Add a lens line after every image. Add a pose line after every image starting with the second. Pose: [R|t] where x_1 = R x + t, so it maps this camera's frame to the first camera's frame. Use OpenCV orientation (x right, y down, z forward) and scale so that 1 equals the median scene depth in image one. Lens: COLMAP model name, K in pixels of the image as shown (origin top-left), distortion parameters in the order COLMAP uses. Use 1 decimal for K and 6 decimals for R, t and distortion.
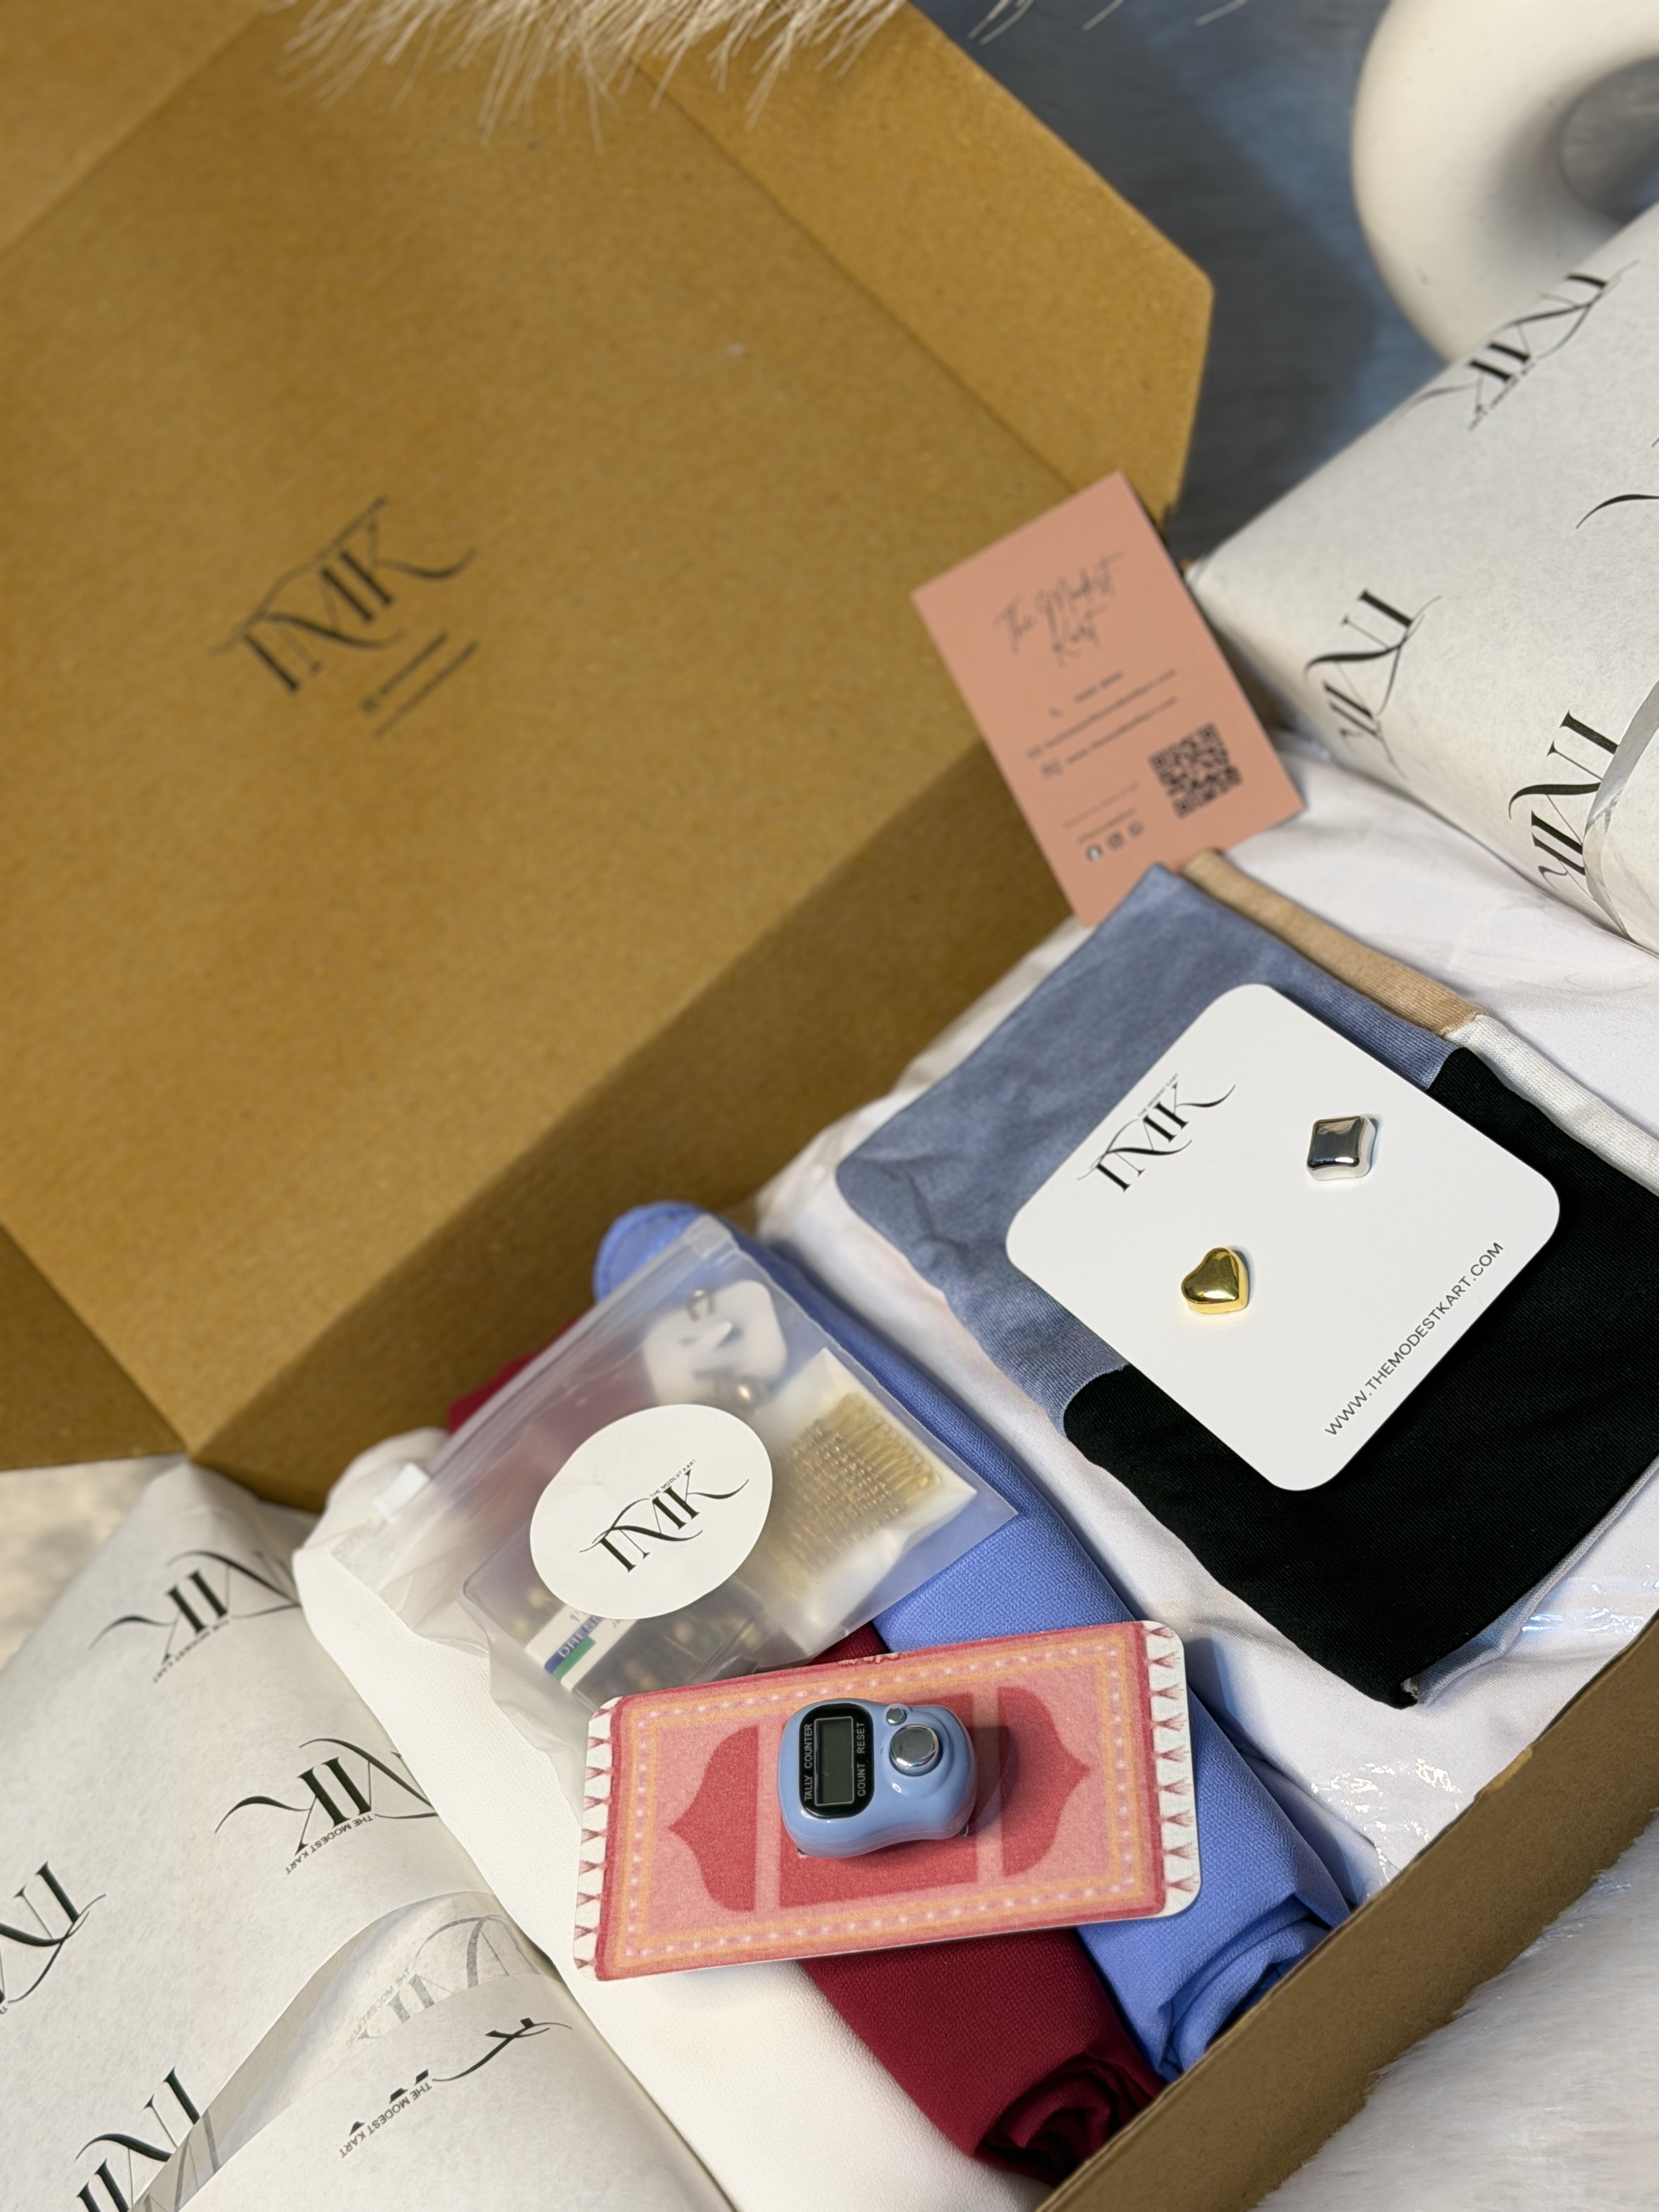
lens RADIAL K [[3820.1, 0, 829.5], [0, 3820.1, 1106.0], [0, 0, 1]] dist [0.182856, -0.153678]
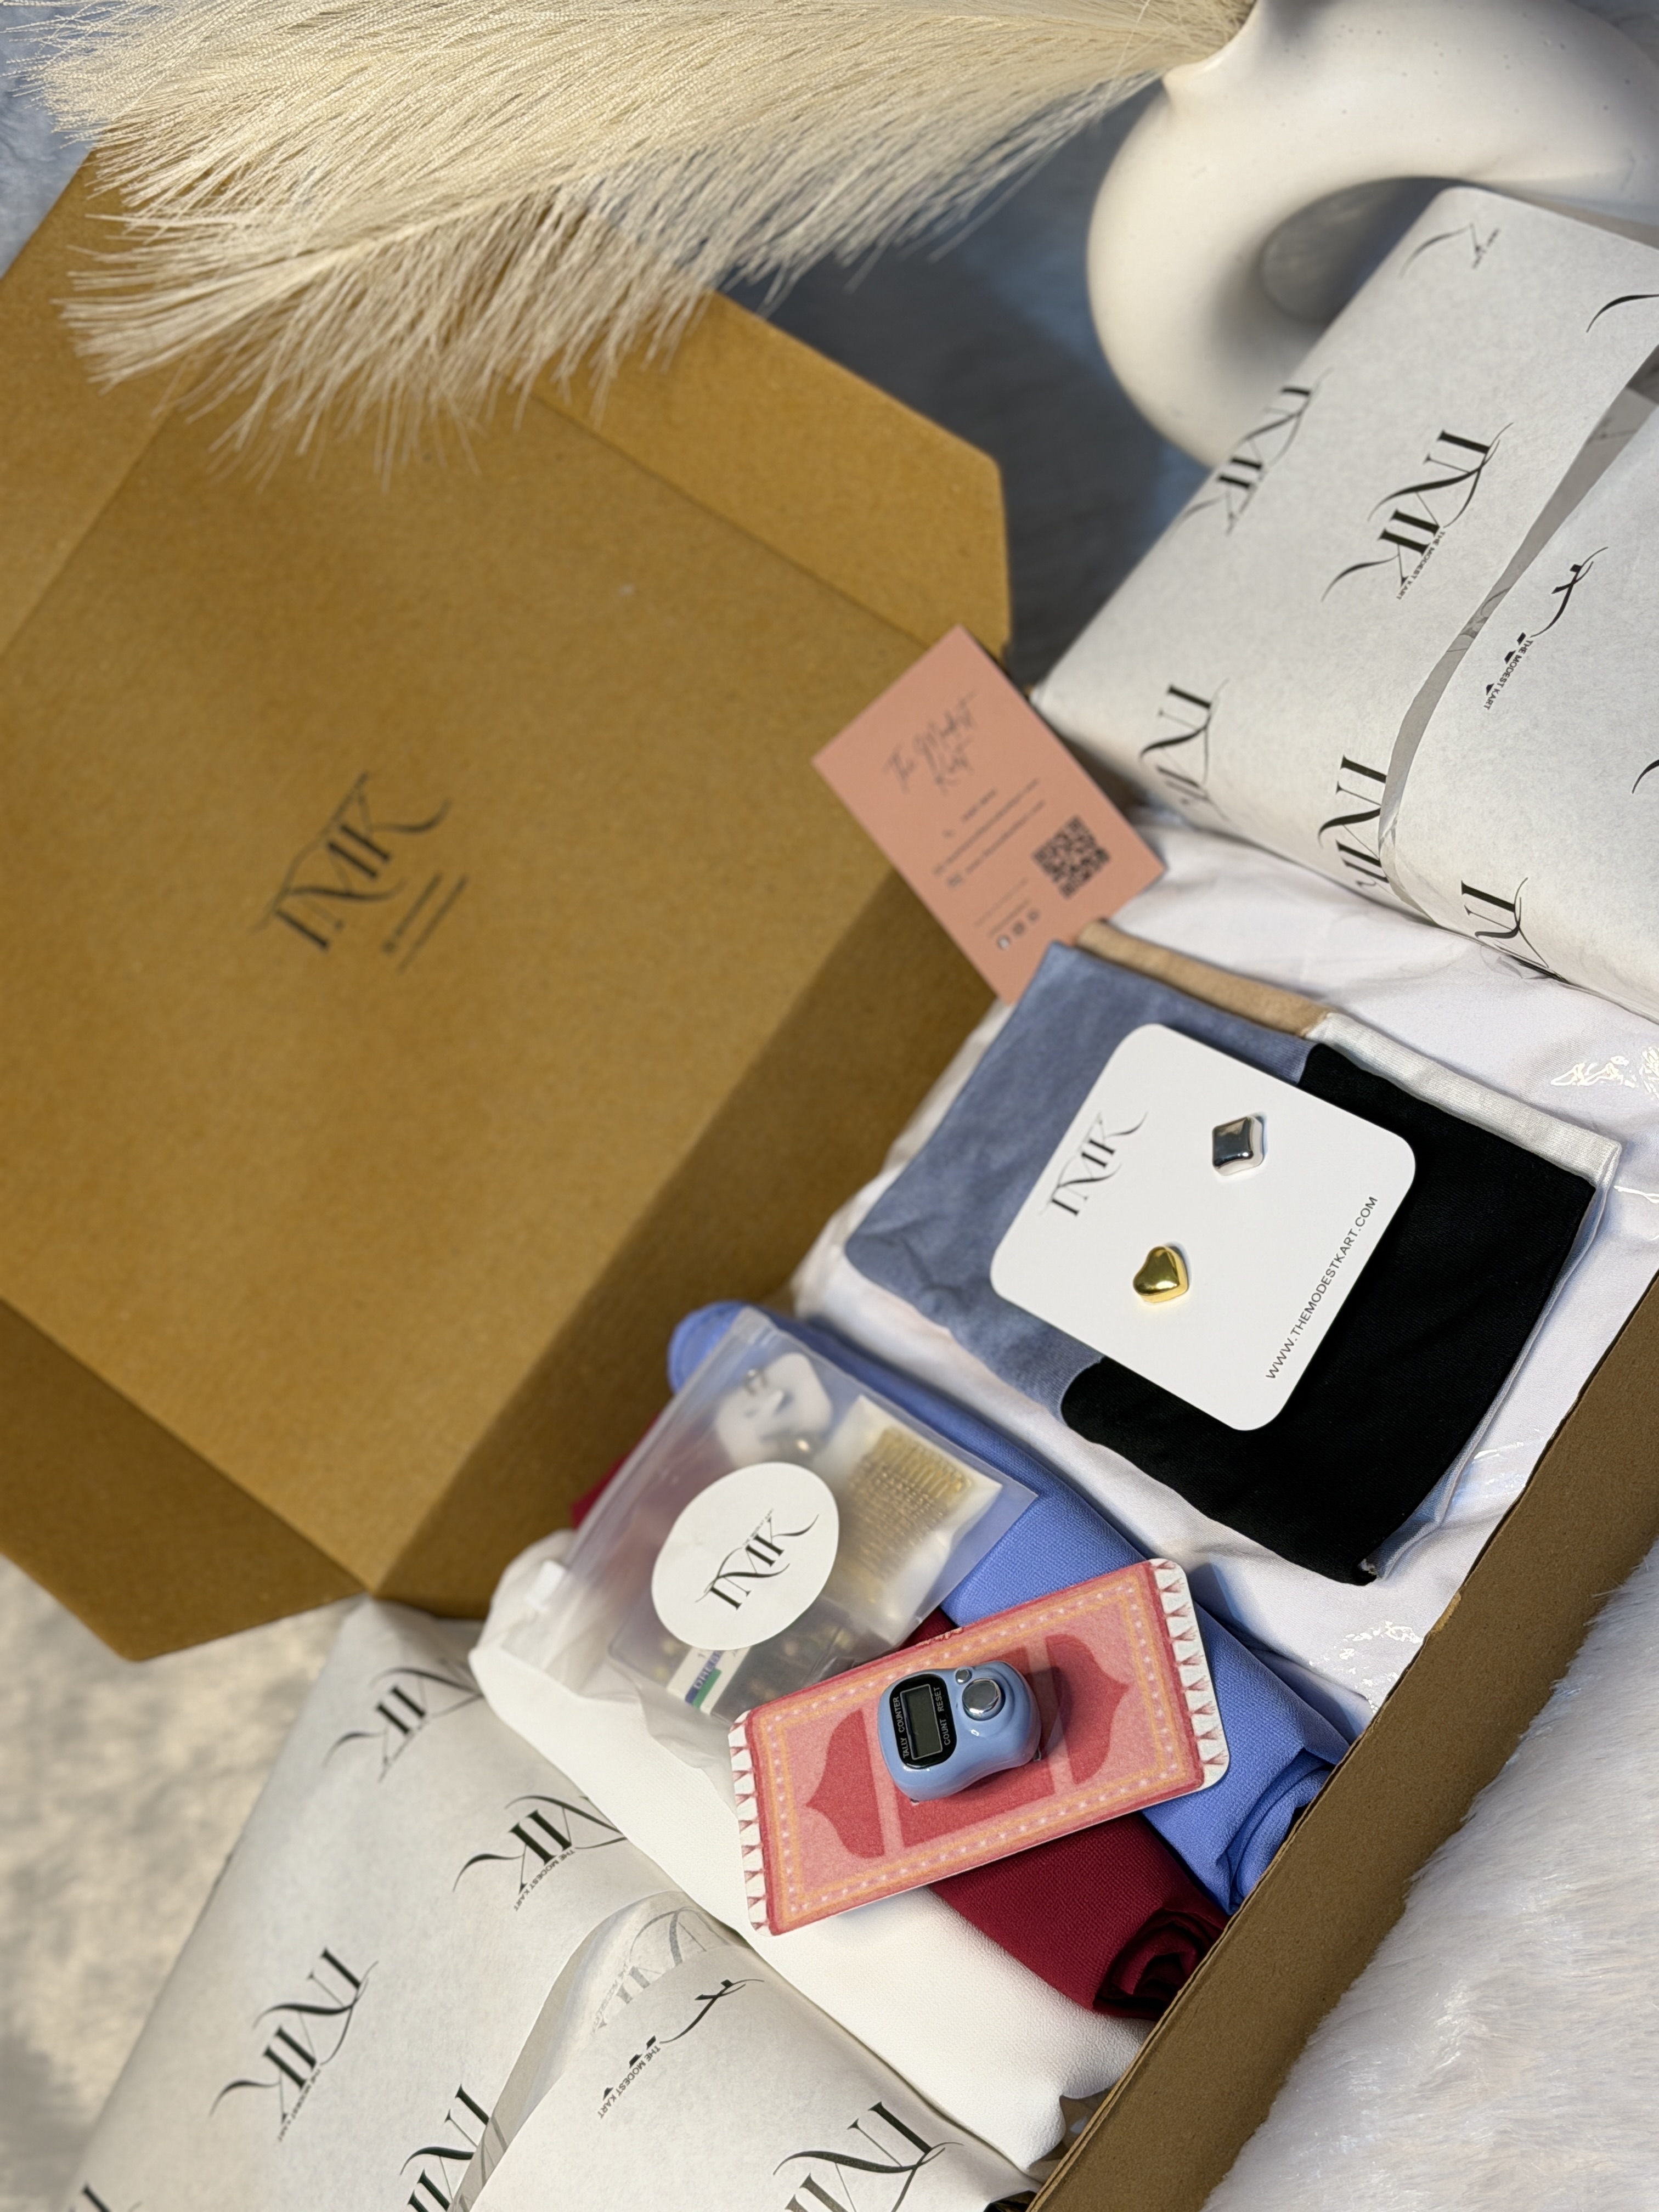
lens RADIAL K [[3820.1, 0, 829.5], [0, 3820.1, 1106.0], [0, 0, 1]] dist [0.182856, -0.153678]
pose [[0.977111, -0.210303, -0.032043, 0.046405], [0.209713, 0.977542, -0.020800, -0.002989], [0.035697, 0.013604, 0.999270, -0.205294]]
